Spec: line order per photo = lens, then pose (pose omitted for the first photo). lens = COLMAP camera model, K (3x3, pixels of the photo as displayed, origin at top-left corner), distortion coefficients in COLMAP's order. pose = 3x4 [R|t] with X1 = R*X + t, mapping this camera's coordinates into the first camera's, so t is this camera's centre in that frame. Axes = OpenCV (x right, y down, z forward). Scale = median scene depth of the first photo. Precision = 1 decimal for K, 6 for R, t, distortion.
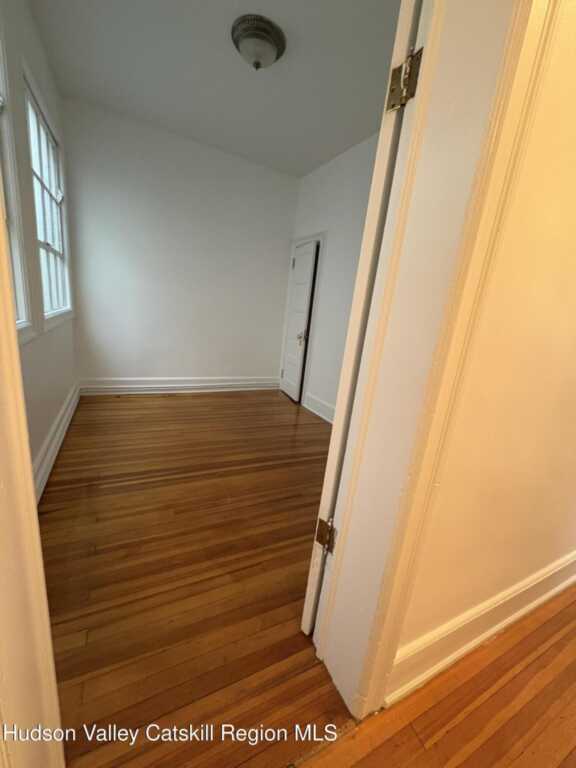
lens RADIAL K [[303.9, 0, 276.8], [0, 303.9, 386.9], [0, 0, 1]] dist [-0.003668, -0.000557]
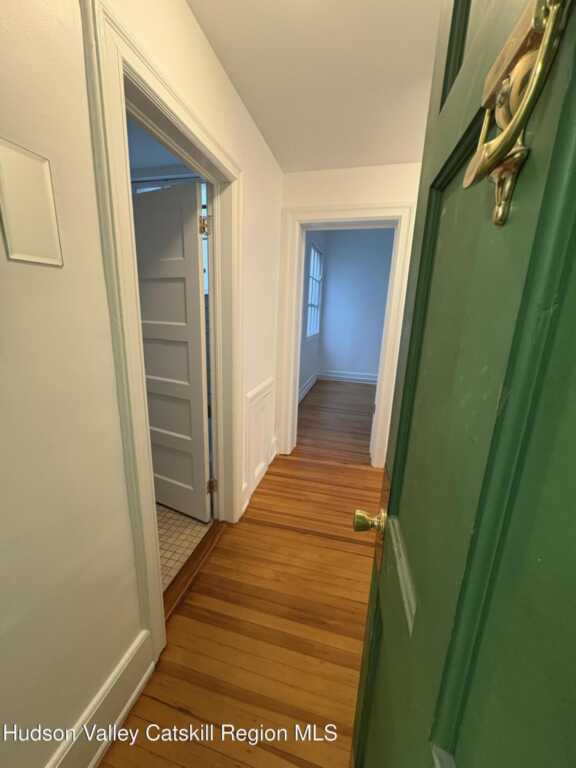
lens RADIAL K [[303.9, 0, 276.8], [0, 303.9, 386.9], [0, 0, 1]] dist [-0.003668, -0.000557]
pose [[0.747147, 0.094626, -0.657889, 0.468135], [-0.113759, 0.993414, 0.013693, 0.092360], [0.654851, 0.064610, 0.752991, -0.664343]]
